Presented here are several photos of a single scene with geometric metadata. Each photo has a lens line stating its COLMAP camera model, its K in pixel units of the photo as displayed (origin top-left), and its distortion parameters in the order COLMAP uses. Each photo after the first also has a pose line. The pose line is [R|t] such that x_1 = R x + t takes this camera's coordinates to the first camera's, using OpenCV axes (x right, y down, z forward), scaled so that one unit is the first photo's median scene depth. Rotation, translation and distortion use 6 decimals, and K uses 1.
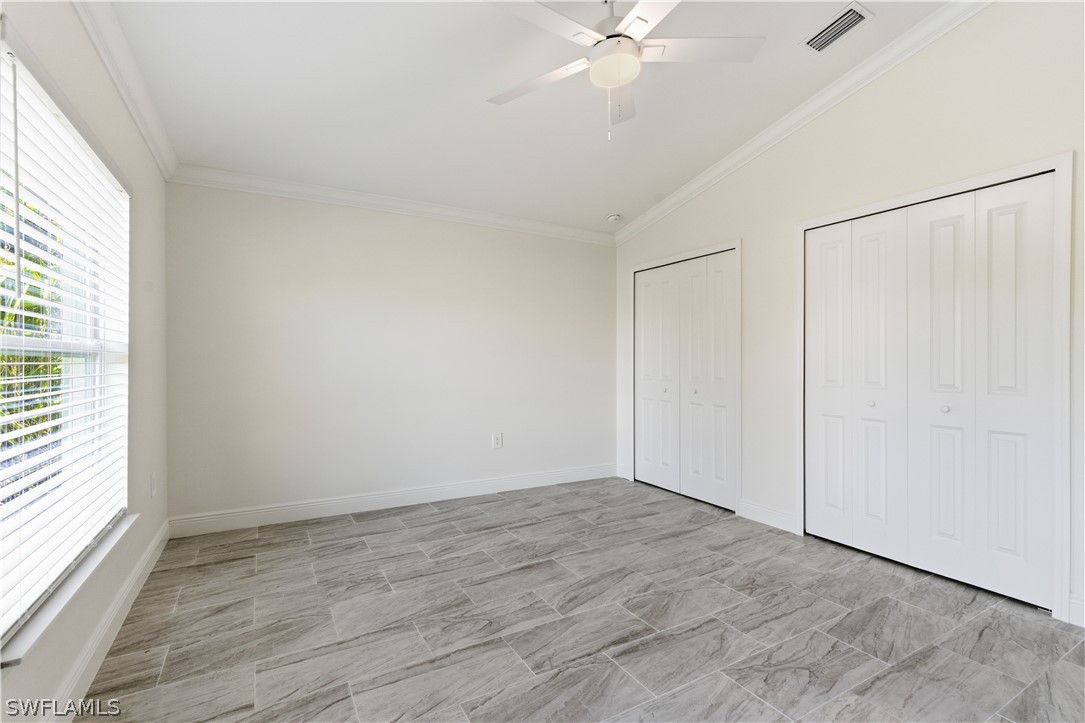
lens RADIAL K [[493.1, 0, 544.7], [0, 493.1, 367.9], [0, 0, 1]] dist [0.002801, -0.000600]
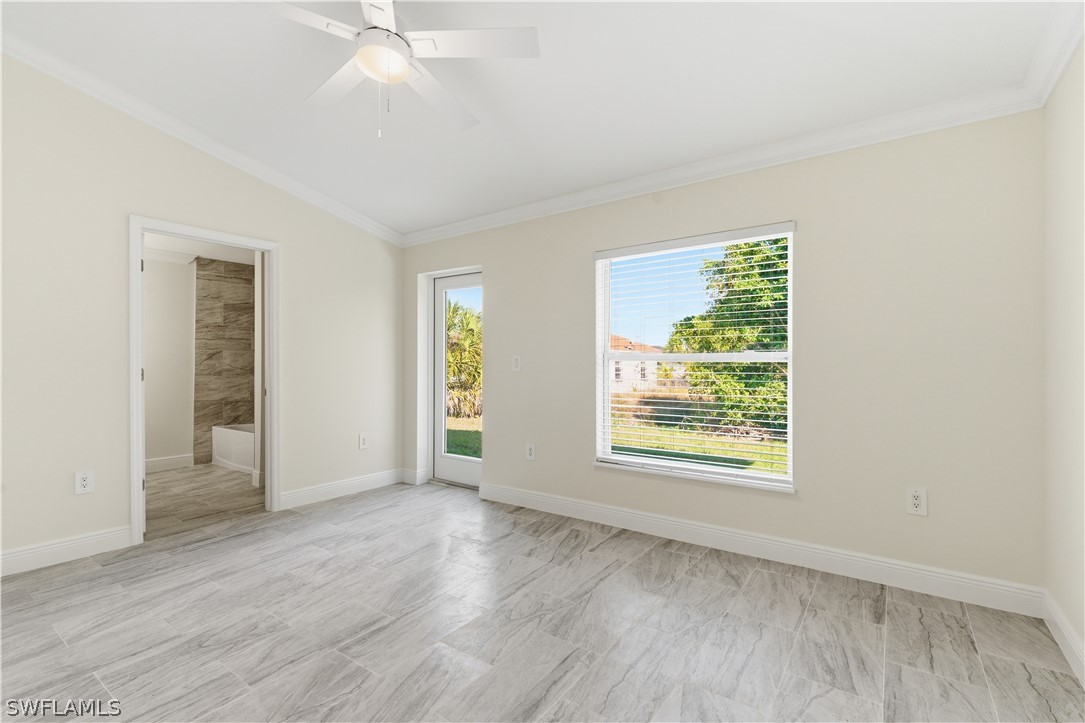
lens RADIAL K [[493.1, 0, 542.3], [0, 493.1, 359.2], [0, 0, 1]] dist [0.002801, -0.000600]
pose [[-0.911565, -0.004978, -0.411126, 0.240533], [-0.004759, 0.999987, -0.001555, -0.022568], [0.411128, 0.000539, -0.911577, 1.879861]]
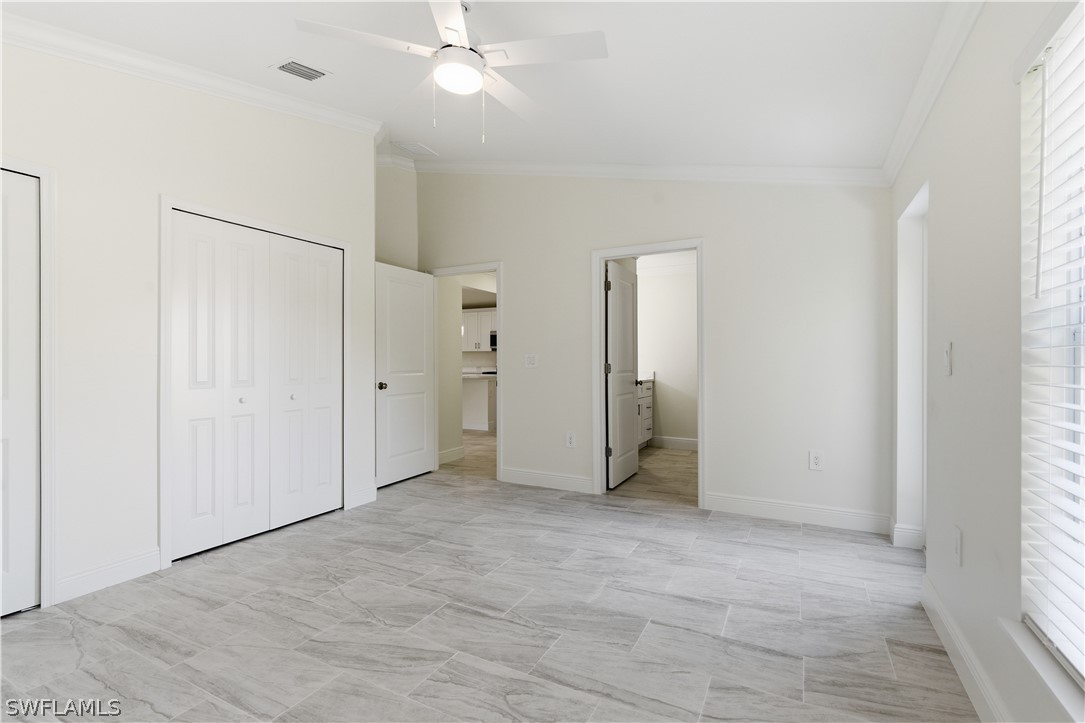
lens RADIAL K [[493.1, 0, 537.6], [0, 493.1, 362.0], [0, 0, 1]] dist [0.002801, -0.000600]
pose [[-0.526471, -0.003911, 0.850184, -0.766437], [0.009536, 0.999899, 0.010504, -0.020053], [-0.850139, 0.013638, -0.526381, 1.306872]]
